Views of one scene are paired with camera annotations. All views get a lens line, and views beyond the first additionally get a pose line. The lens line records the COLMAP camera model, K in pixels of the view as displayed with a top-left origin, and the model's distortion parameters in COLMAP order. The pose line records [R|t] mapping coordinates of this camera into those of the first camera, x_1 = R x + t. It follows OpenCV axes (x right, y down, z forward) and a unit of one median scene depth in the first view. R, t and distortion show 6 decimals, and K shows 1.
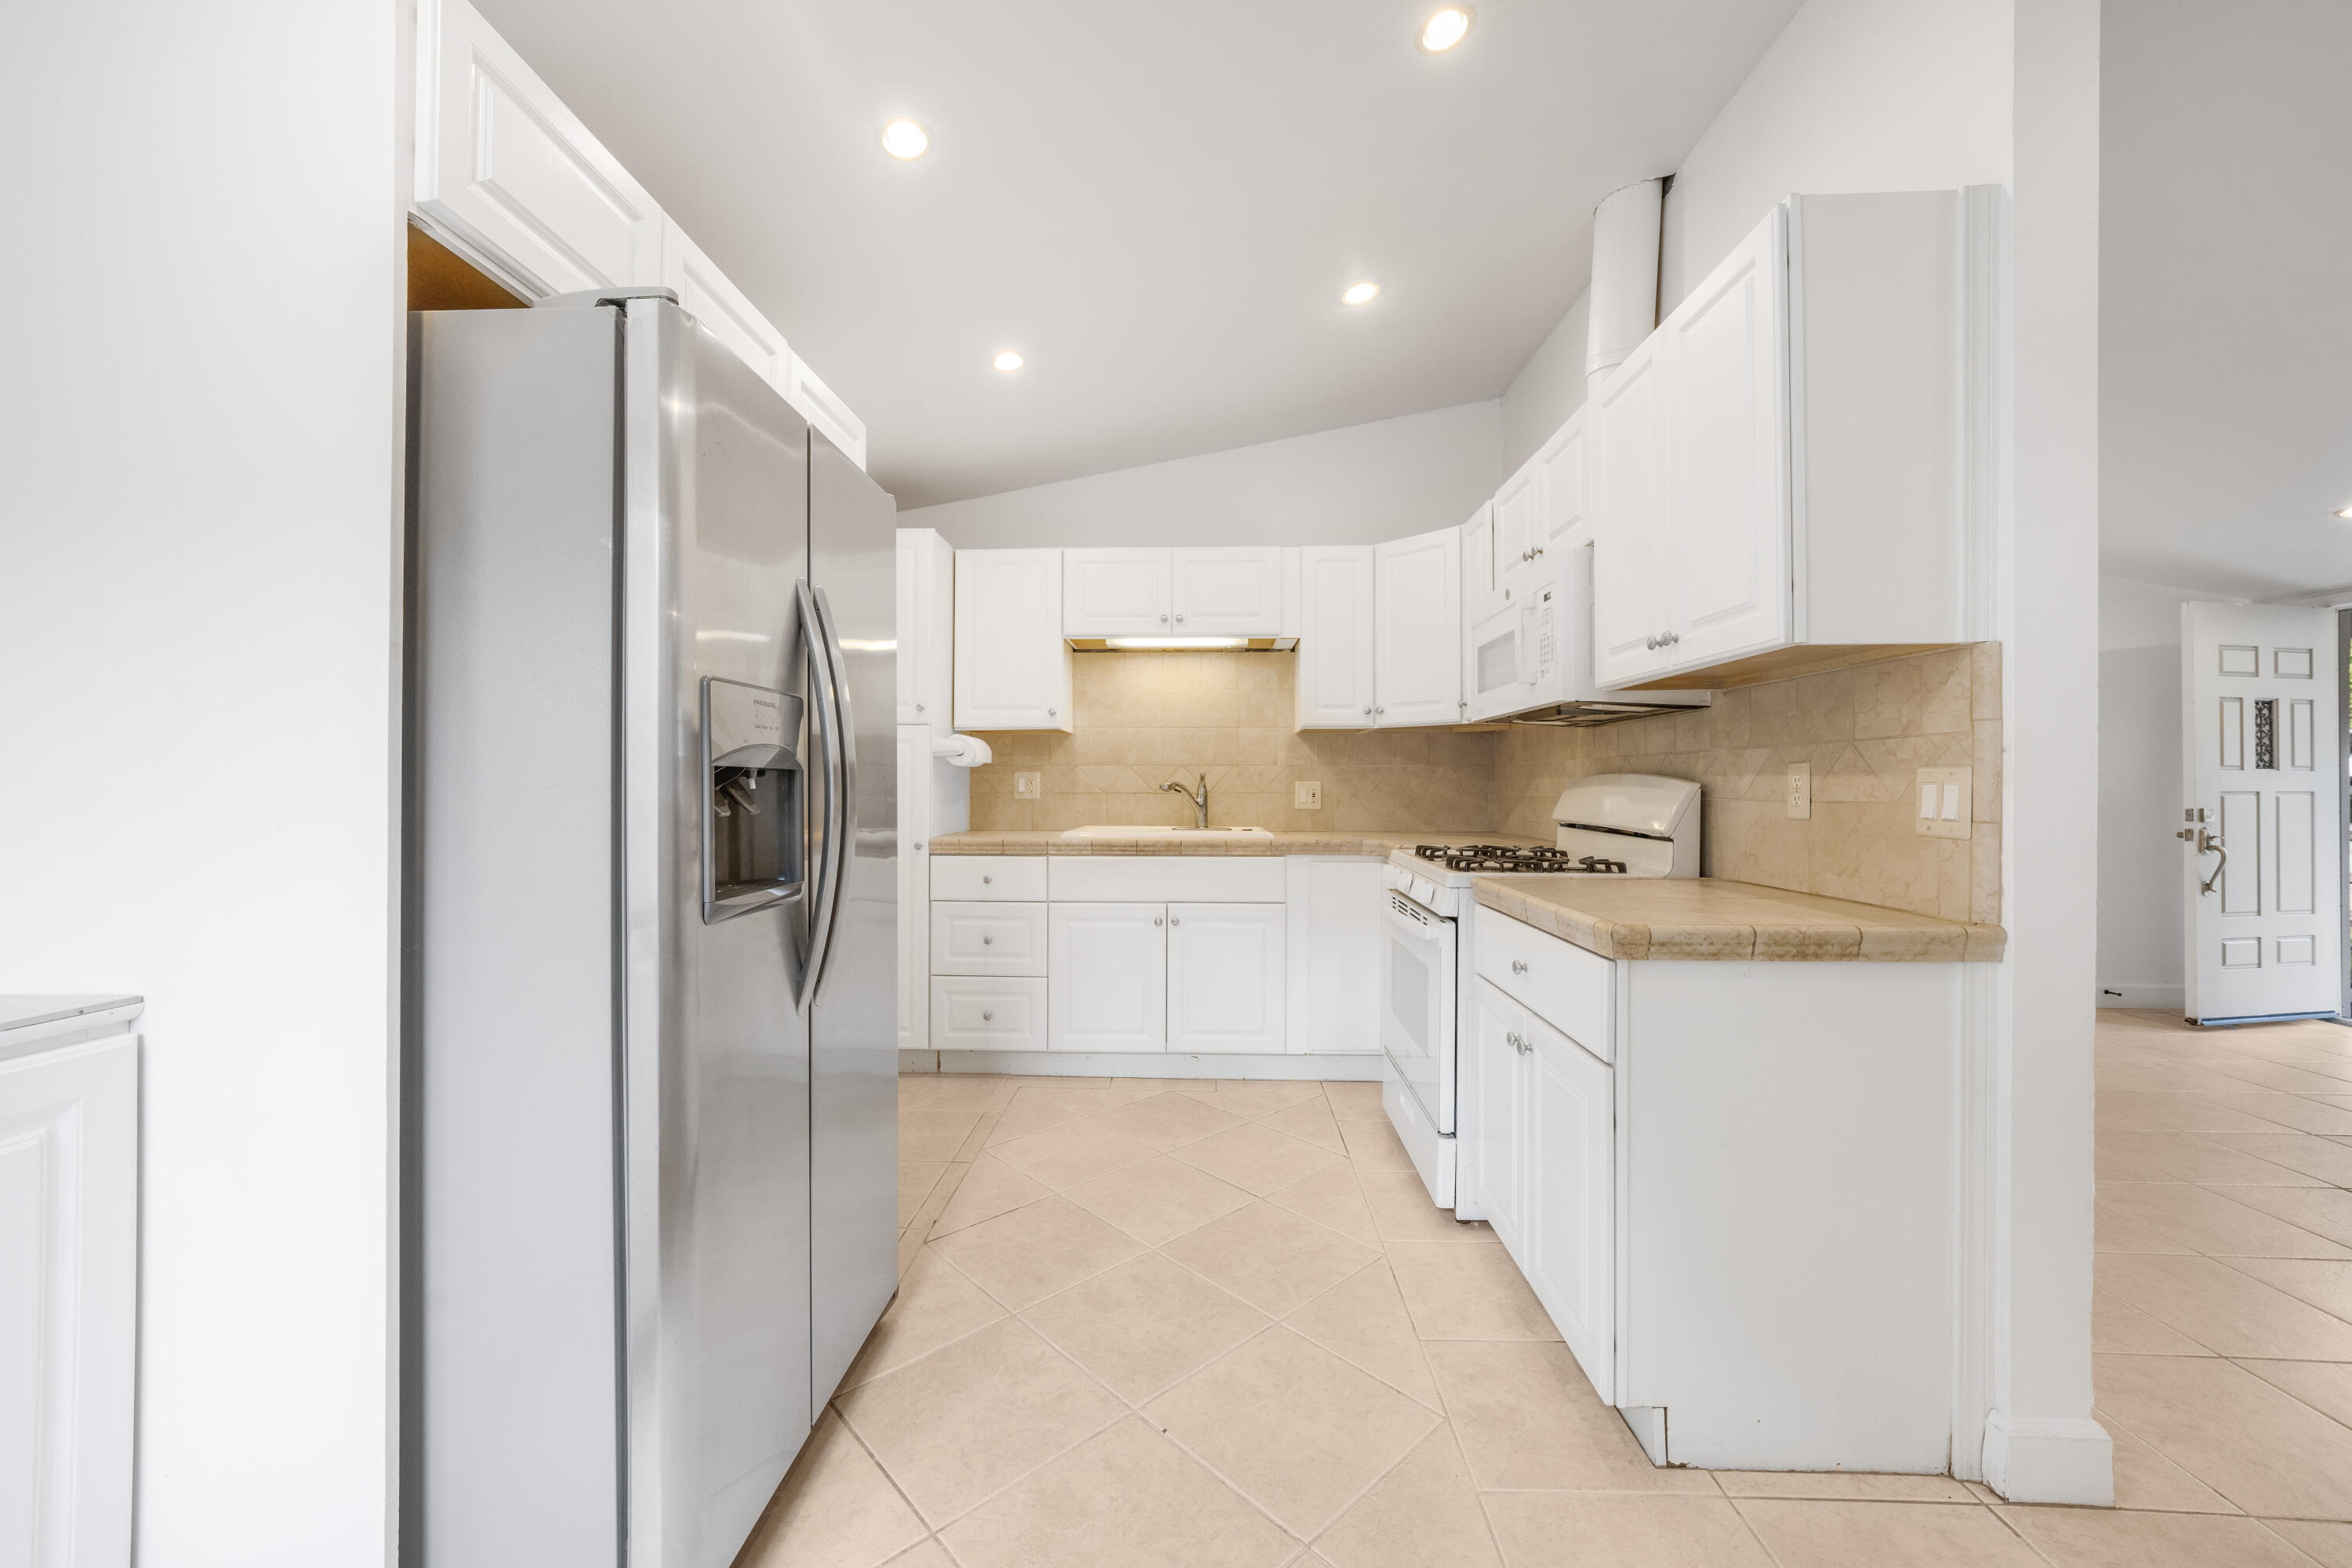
lens RADIAL K [[872.9, 0, 1176.0], [0, 872.9, 784.0], [0, 0, 1]] dist [0.000502, 0.000036]
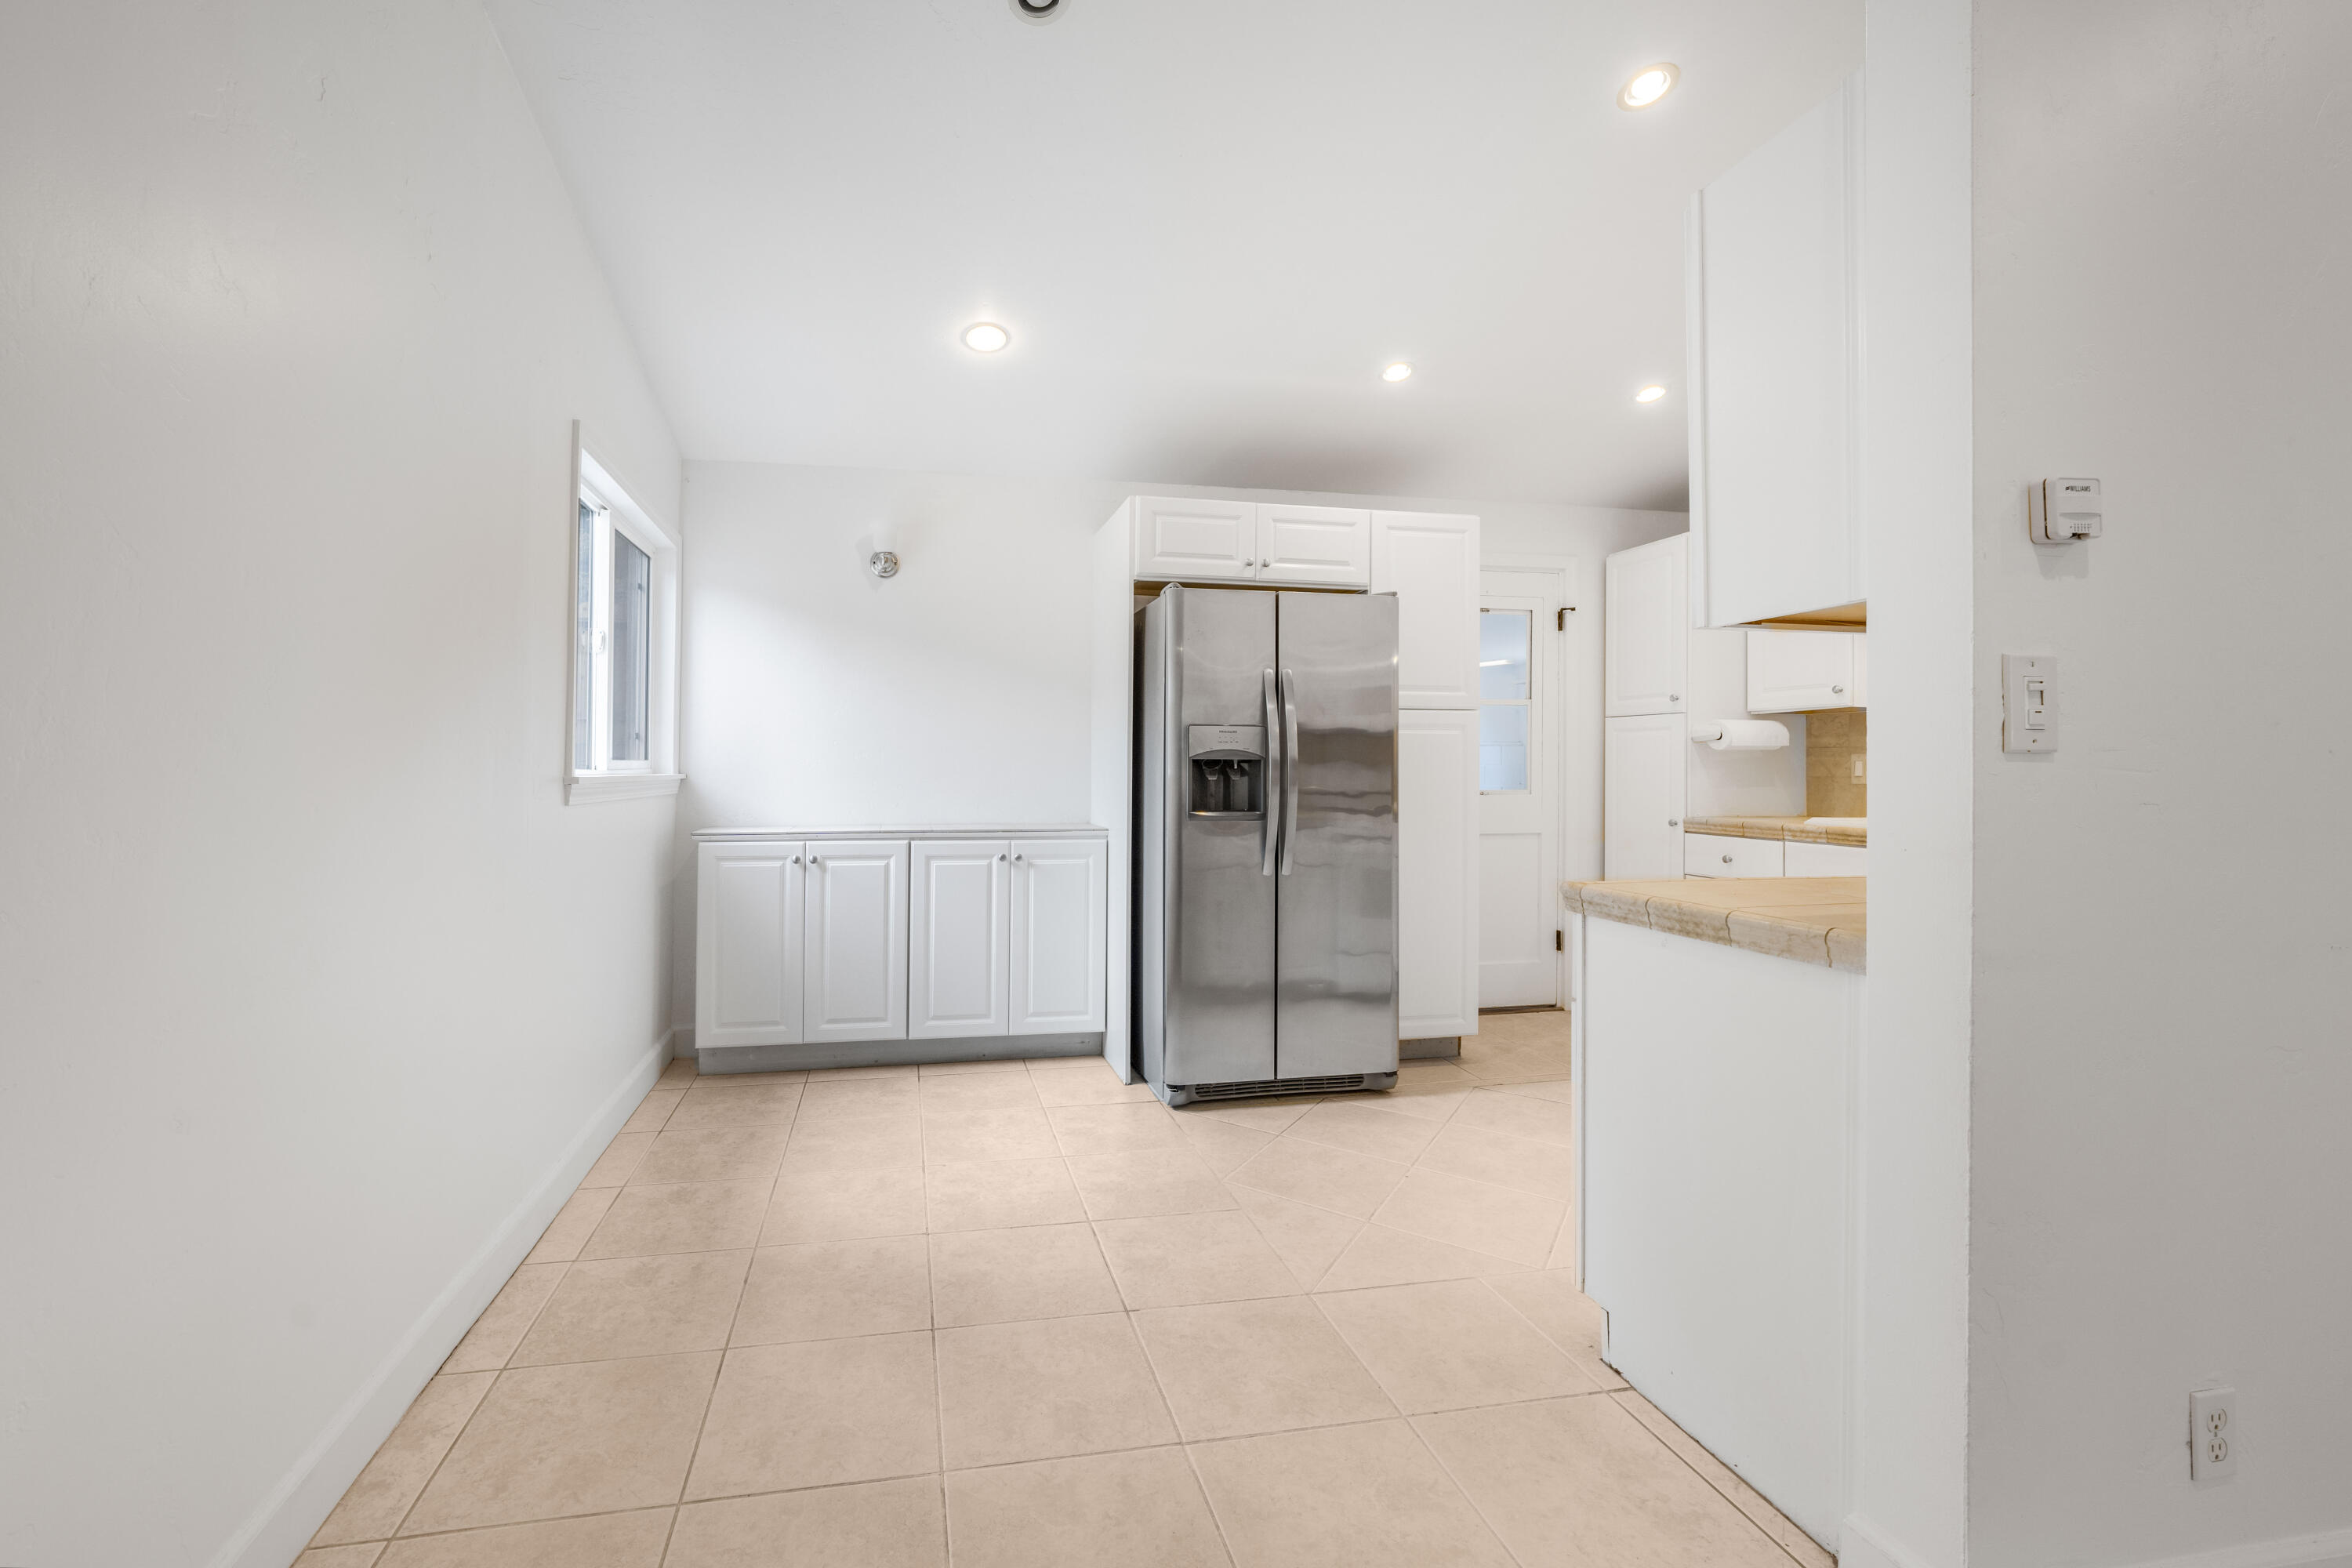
lens RADIAL K [[902.0, 0, 1161.6], [0, 902.0, 778.8], [0, 0, 1]] dist [-0.026586, 0.007431]
pose [[0.302053, 0.011418, -0.953223, 0.596259], [-0.001009, 0.999932, 0.011658, 0.002247], [0.953291, -0.002560, 0.302044, 0.039143]]
